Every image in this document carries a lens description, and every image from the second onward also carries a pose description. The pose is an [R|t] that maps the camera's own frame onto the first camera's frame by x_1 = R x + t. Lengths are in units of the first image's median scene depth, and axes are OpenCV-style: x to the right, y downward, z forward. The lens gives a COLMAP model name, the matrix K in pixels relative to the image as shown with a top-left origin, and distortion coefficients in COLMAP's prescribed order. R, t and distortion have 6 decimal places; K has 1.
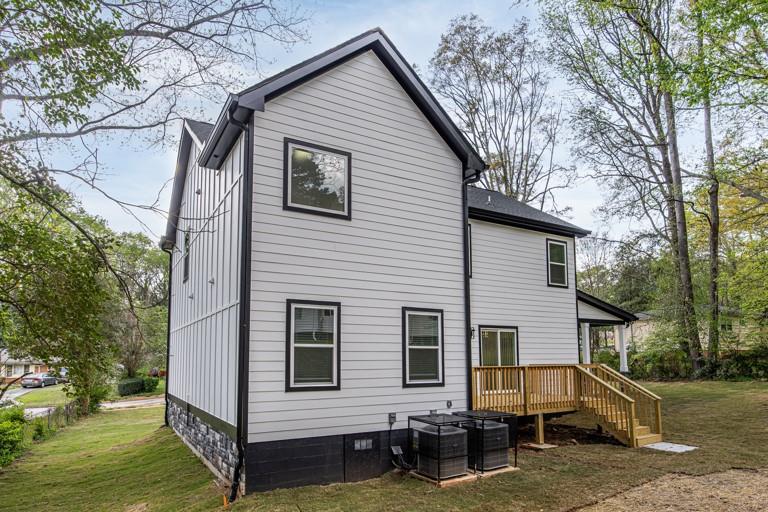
lens RADIAL K [[461.8, 0, 383.4], [0, 461.8, 256.5], [0, 0, 1]] dist [0.021277, 0.002771]
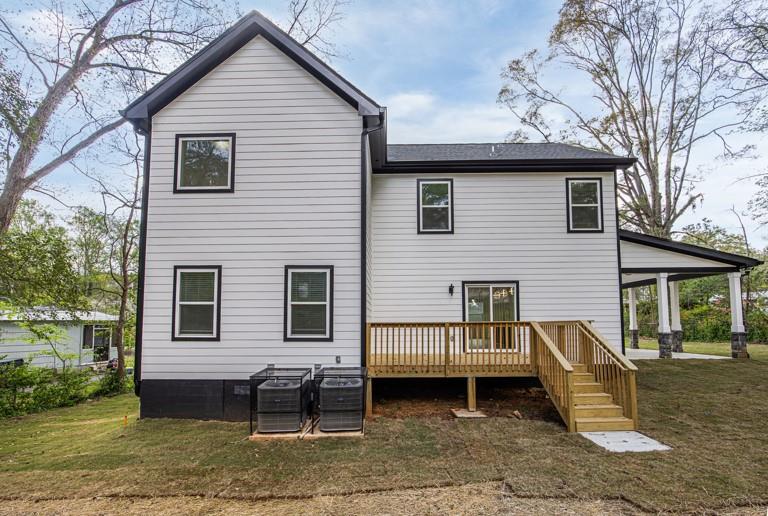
lens RADIAL K [[345.6, 0, 384.2], [0, 345.6, 258.4], [0, 0, 1]] dist [0.003190, -0.000259]
pose [[0.852896, -0.088164, -0.514583, 0.628444], [0.110335, 0.993815, 0.012603, 0.105624], [0.510289, -0.067526, 0.857348, 0.431539]]
